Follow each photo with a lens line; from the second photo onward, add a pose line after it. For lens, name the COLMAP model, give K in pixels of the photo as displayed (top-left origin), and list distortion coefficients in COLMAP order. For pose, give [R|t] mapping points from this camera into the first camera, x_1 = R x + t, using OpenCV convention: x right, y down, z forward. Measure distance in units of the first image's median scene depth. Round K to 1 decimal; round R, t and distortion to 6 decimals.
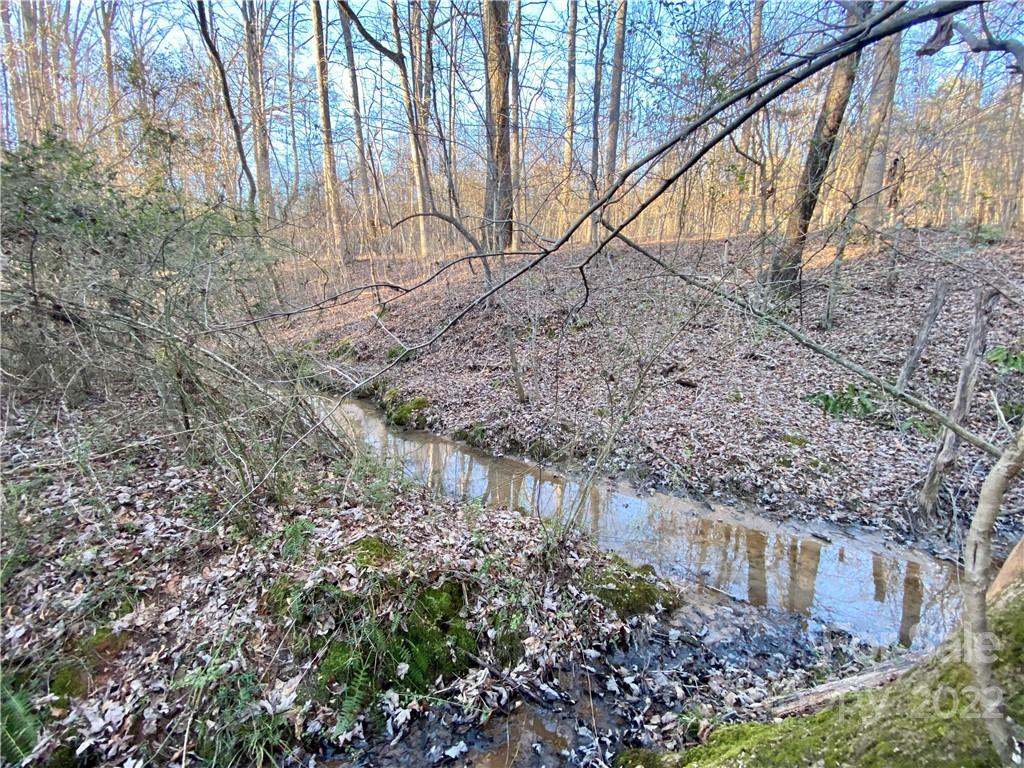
lens RADIAL K [[393.0, 0, 512.0], [0, 393.0, 370.3], [0, 0, 1]] dist [0.031830, -0.028779]
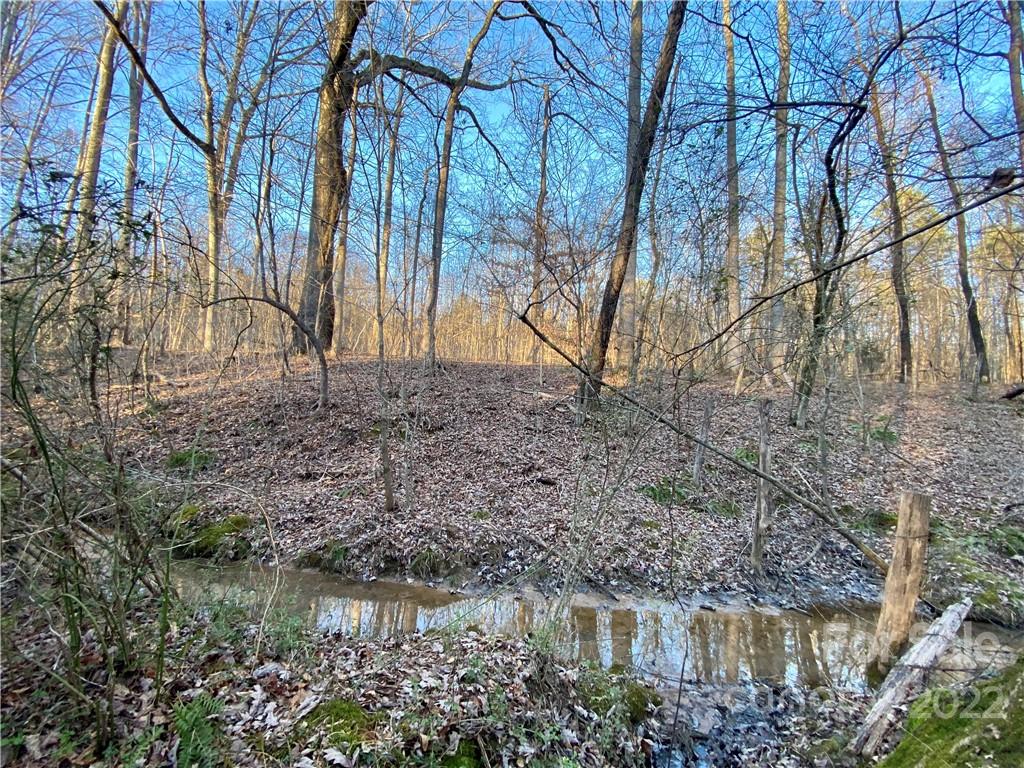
lens RADIAL K [[393.0, 0, 512.0], [0, 393.0, 370.3], [0, 0, 1]] dist [0.031830, -0.028779]
pose [[0.891869, 0.090607, 0.443125, -0.161443], [0.036936, 0.961866, -0.271015, 0.033483], [-0.450783, 0.258077, 0.854512, 0.066308]]
